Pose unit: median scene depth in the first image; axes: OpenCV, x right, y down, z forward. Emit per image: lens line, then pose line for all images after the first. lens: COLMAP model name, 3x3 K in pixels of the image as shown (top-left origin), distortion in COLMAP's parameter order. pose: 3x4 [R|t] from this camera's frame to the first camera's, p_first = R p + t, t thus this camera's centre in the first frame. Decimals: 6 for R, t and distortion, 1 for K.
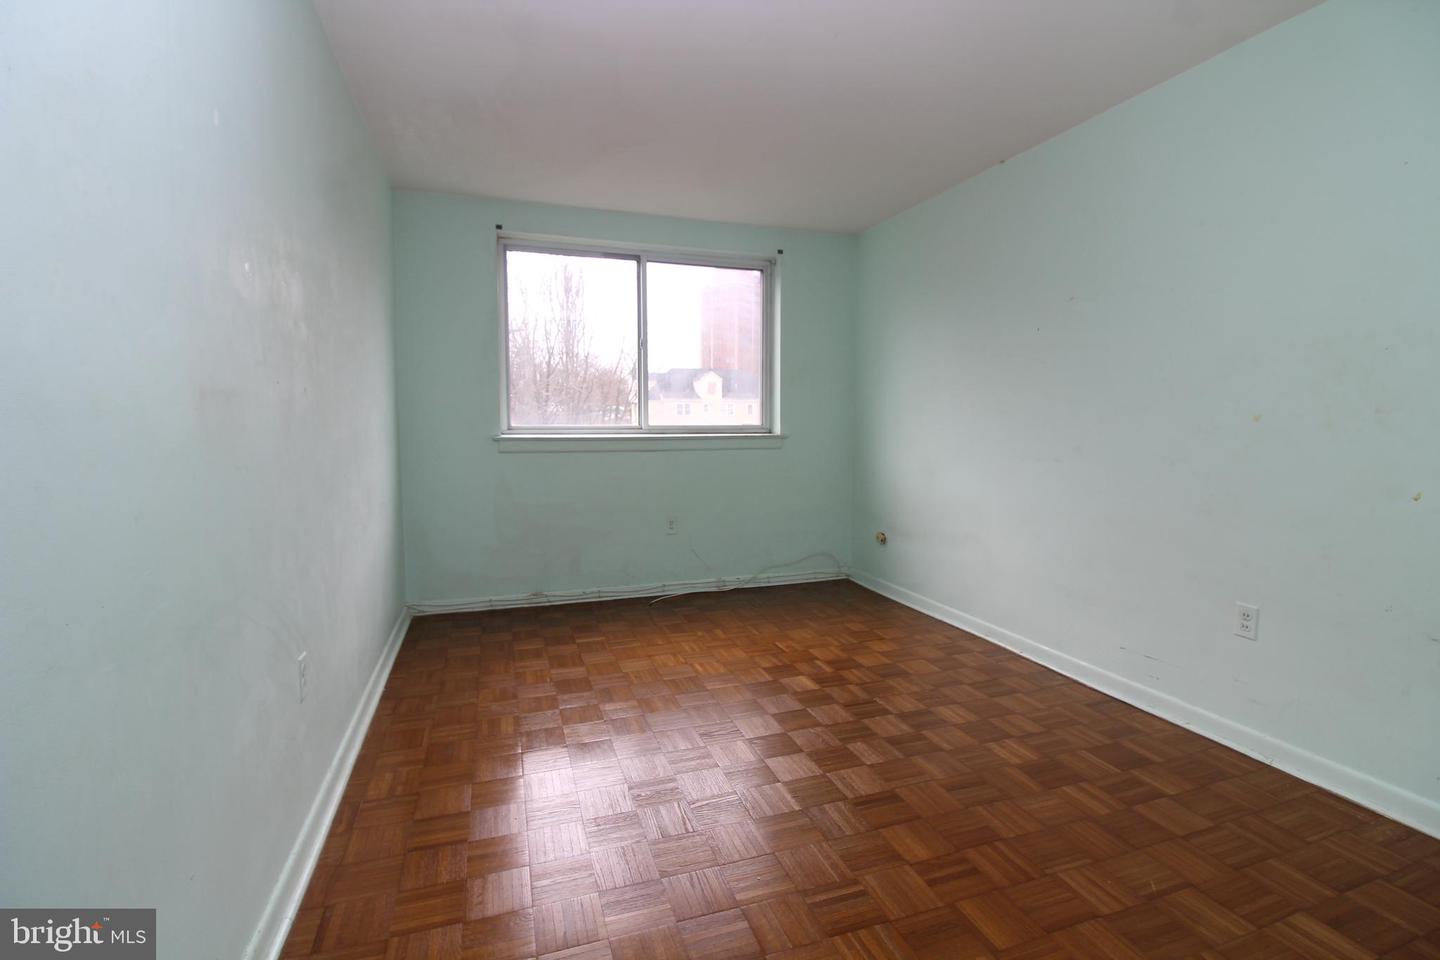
lens RADIAL K [[662.6, 0, 721.8], [0, 662.6, 468.7], [0, 0, 1]] dist [0.000739, -0.013831]
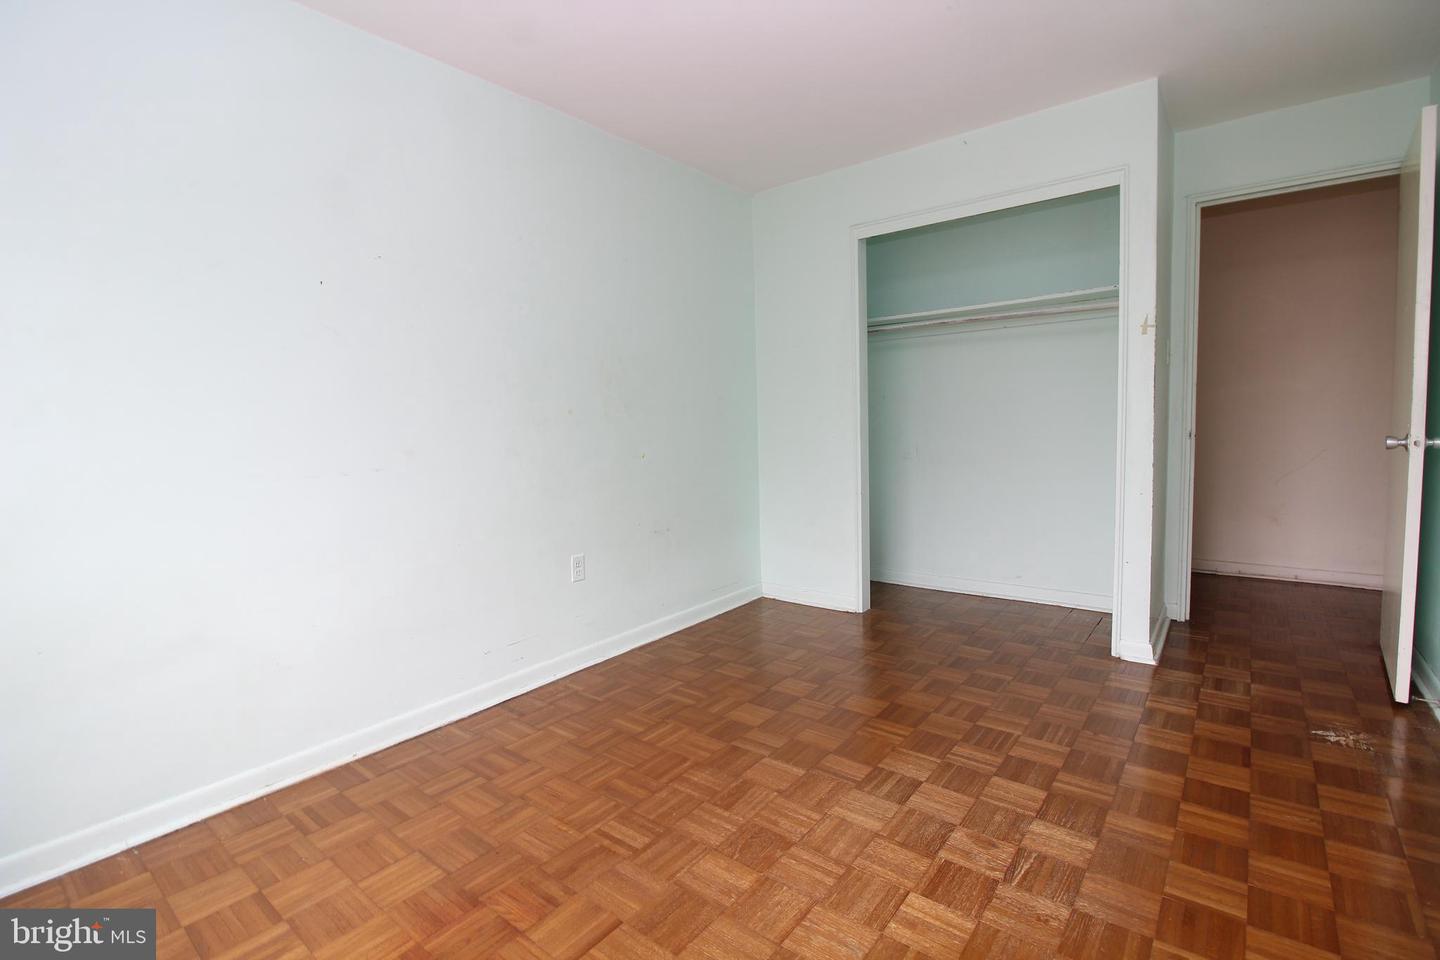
lens RADIAL K [[662.6, 0, 721.8], [0, 662.6, 468.7], [0, 0, 1]] dist [0.000739, -0.013831]
pose [[-0.542454, -0.044538, 0.838904, -0.354115], [0.088636, 0.989986, 0.109873, -0.064346], [-0.835396, 0.133958, -0.533074, 1.143571]]
